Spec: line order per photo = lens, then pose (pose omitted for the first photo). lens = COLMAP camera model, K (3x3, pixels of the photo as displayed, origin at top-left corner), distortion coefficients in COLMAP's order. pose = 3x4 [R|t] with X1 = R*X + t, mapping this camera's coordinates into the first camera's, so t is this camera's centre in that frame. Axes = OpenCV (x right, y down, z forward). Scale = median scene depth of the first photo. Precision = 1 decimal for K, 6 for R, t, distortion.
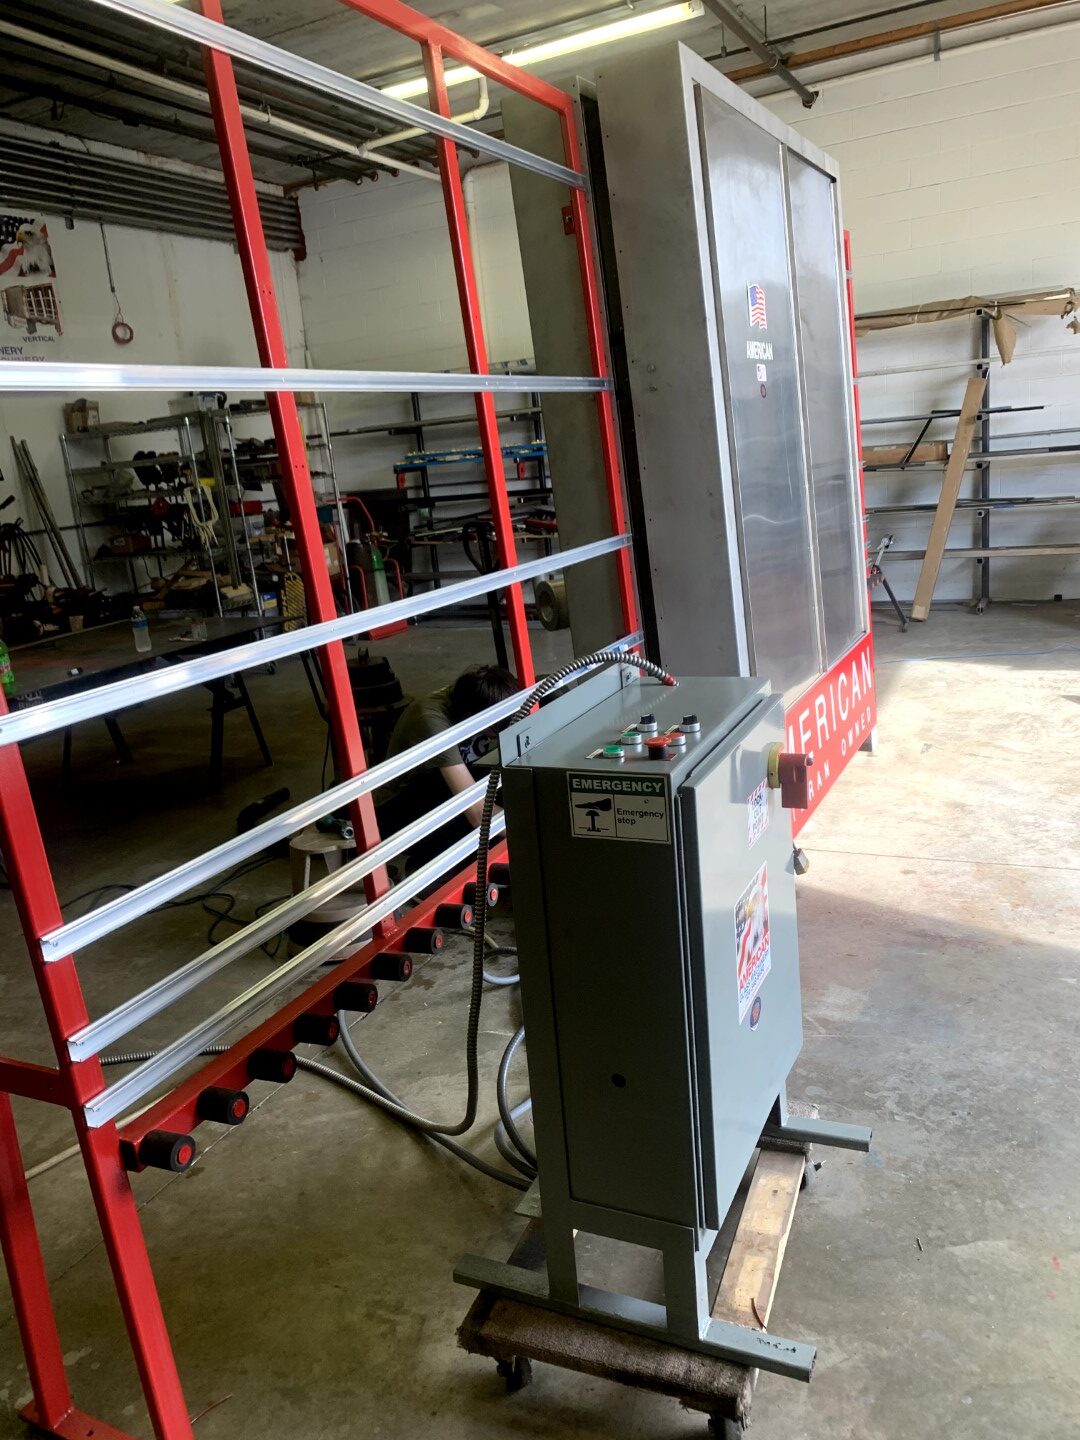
lens RADIAL K [[1121.3, 0, 540.0], [0, 1121.3, 720.0], [0, 0, 1]] dist [0.012783, -0.007106]
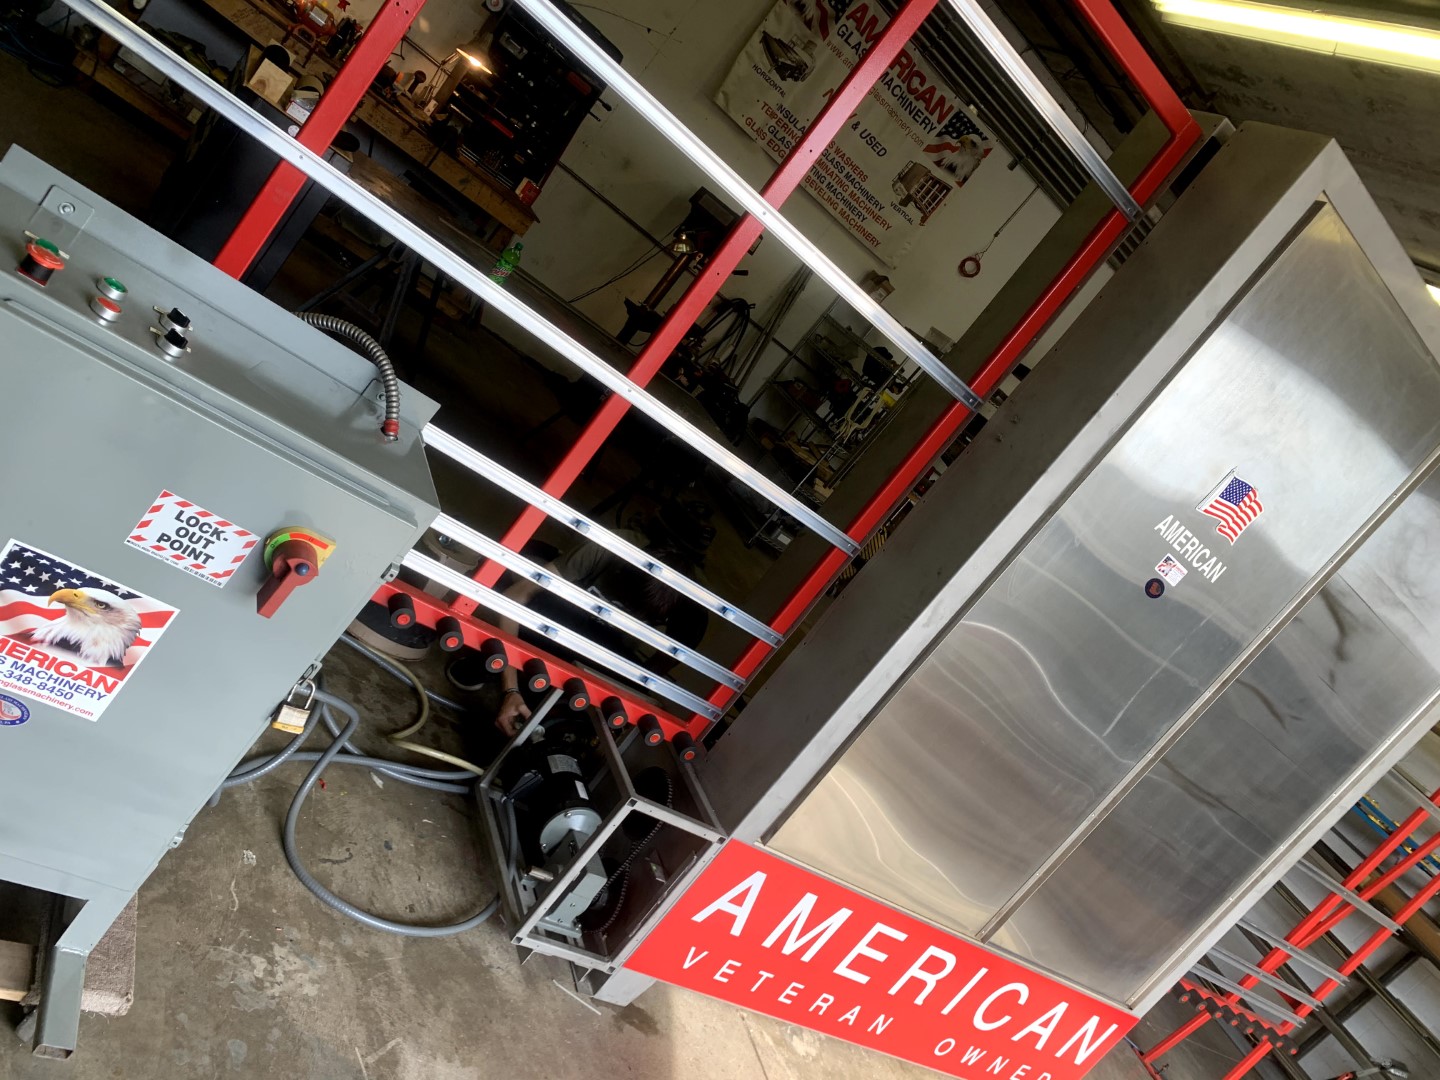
lens RADIAL K [[1120.6, 0, 707.9], [0, 1120.6, 542.3], [0, 0, 1]] dist [0.010183, -0.006863]
pose [[0.525345, 0.712605, -0.464981, 0.398791], [-0.789291, 0.612252, 0.046549, -0.120767], [0.317856, 0.342551, 0.884096, 0.253904]]
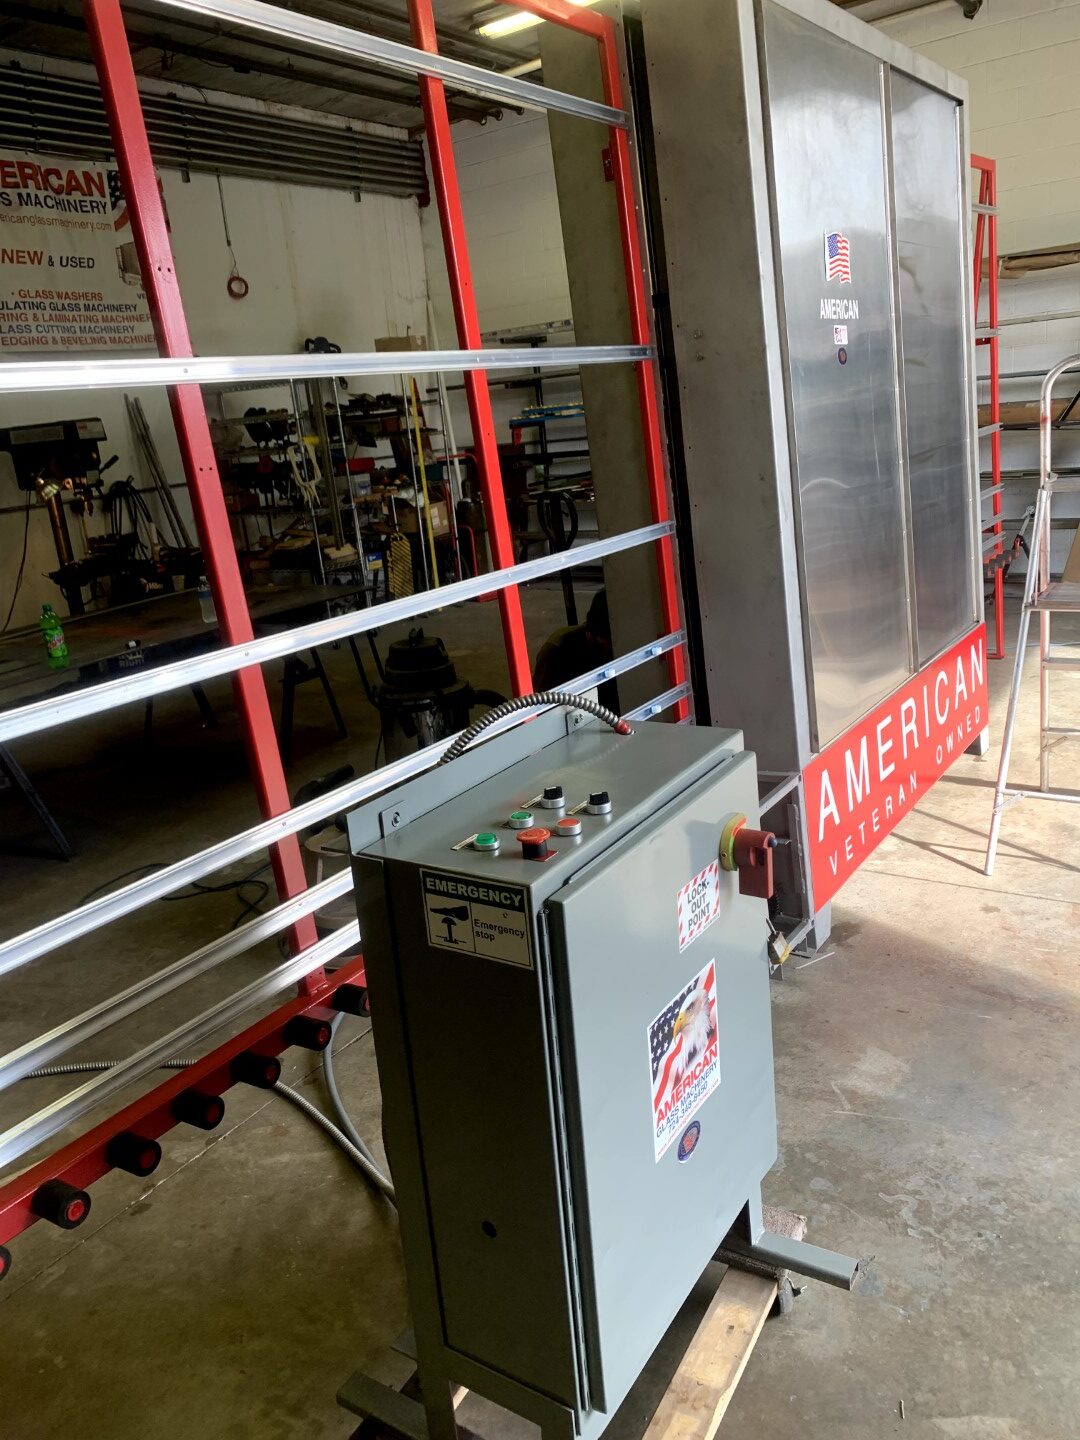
lens RADIAL K [[1120.6, 0, 531.2], [0, 1120.6, 721.3], [0, 0, 1]] dist [0.010183, -0.006863]
pose [[0.989091, 0.038837, -0.142094, 0.102544], [-0.031912, 0.998204, 0.050695, -0.049847], [0.143807, -0.045607, 0.988554, 0.097874]]
